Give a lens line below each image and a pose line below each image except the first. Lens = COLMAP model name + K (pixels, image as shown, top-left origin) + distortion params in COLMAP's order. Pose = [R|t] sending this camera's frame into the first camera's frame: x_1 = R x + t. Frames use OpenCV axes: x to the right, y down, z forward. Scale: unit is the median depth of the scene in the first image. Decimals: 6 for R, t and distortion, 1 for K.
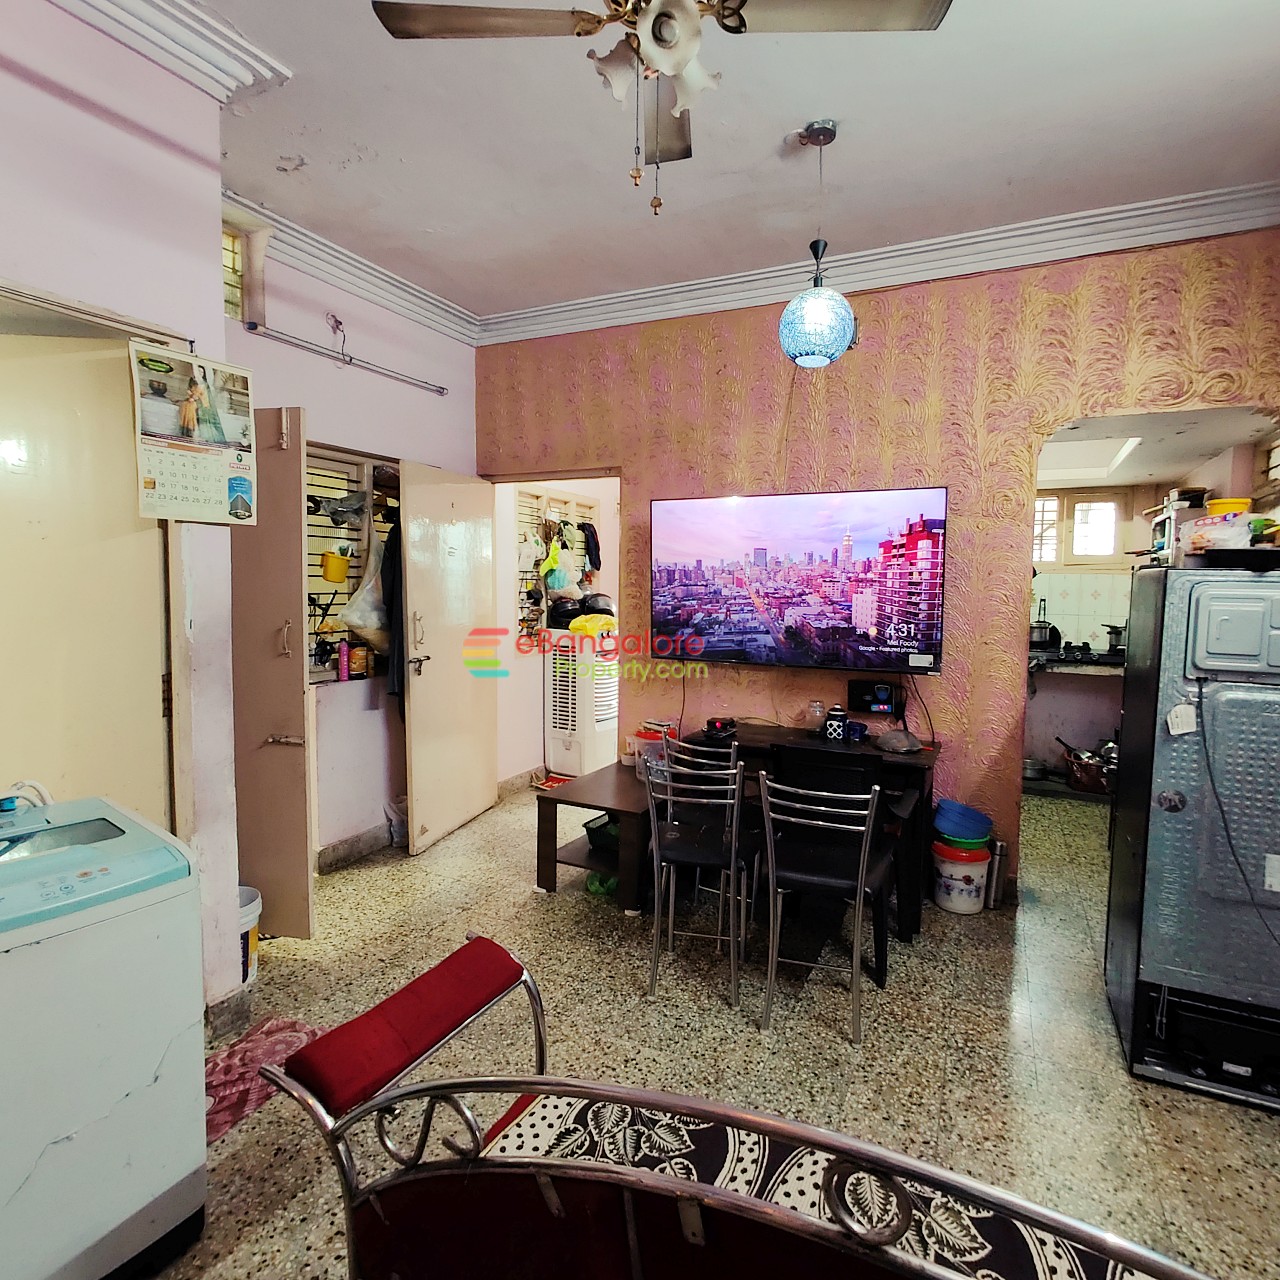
lens RADIAL K [[744.6, 0, 646.9], [0, 744.6, 640.2], [0, 0, 1]] dist [0.010119, 0.000640]
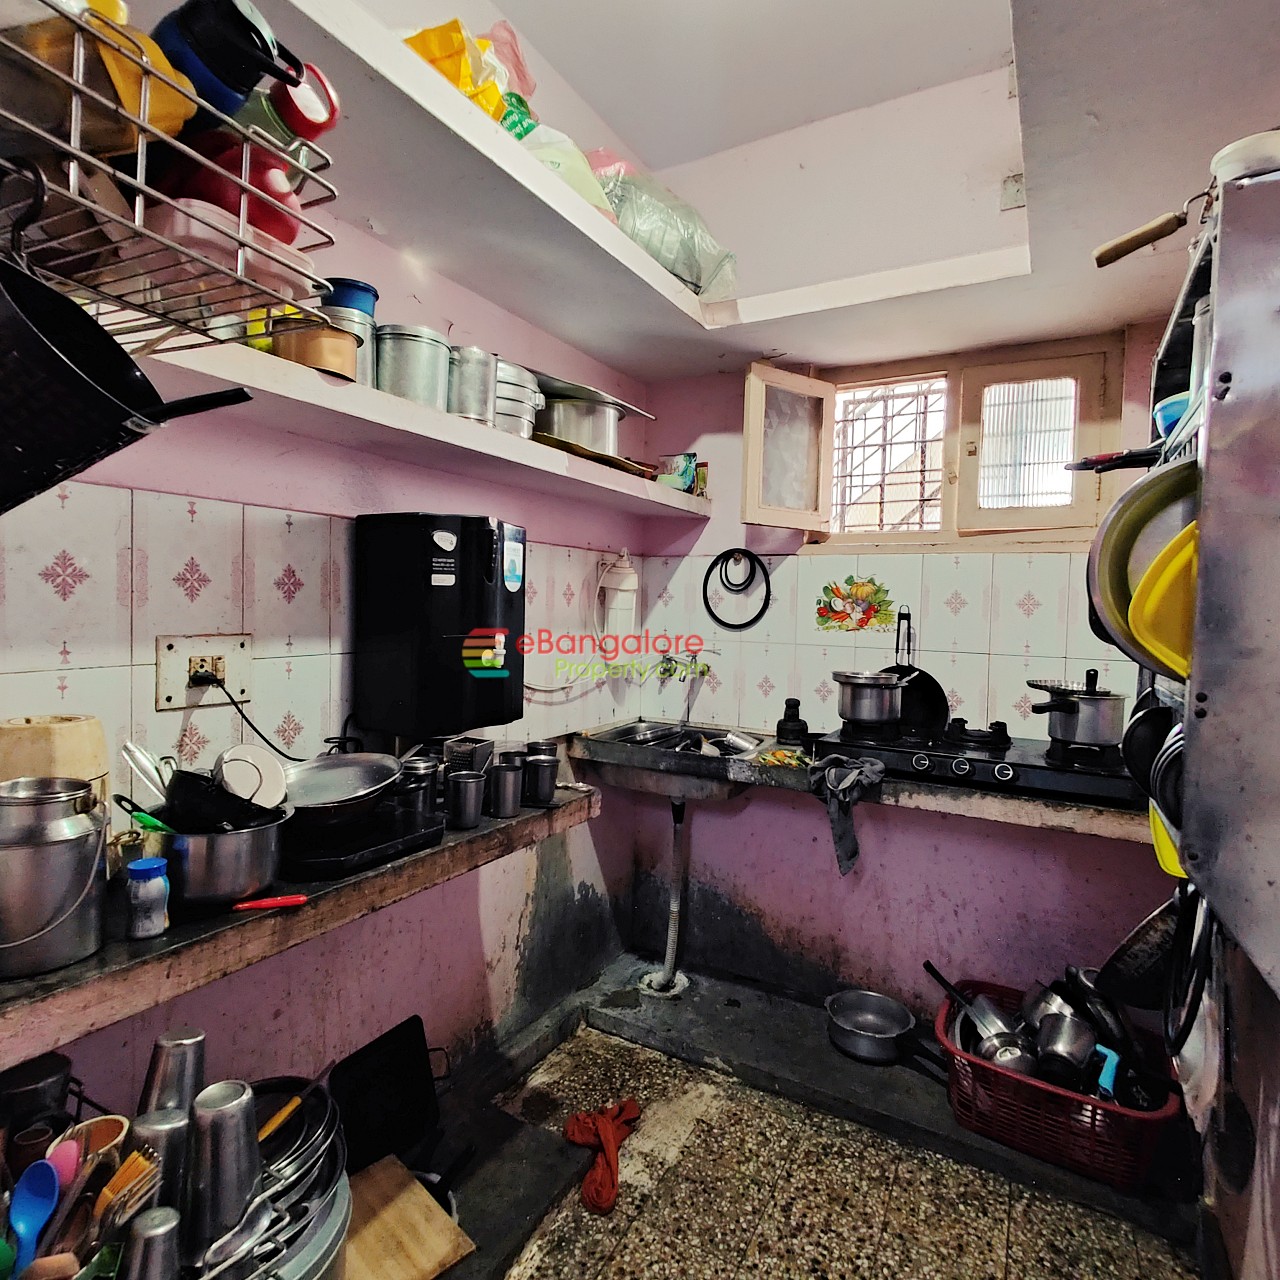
lens RADIAL K [[744.6, 0, 646.9], [0, 744.6, 640.2], [0, 0, 1]] dist [0.010119, 0.000640]
pose [[0.999052, 0.012085, -0.041831, 0.374703], [-0.013429, 0.999398, -0.031986, -0.023151], [0.041419, 0.032517, 0.998613, 0.535923]]
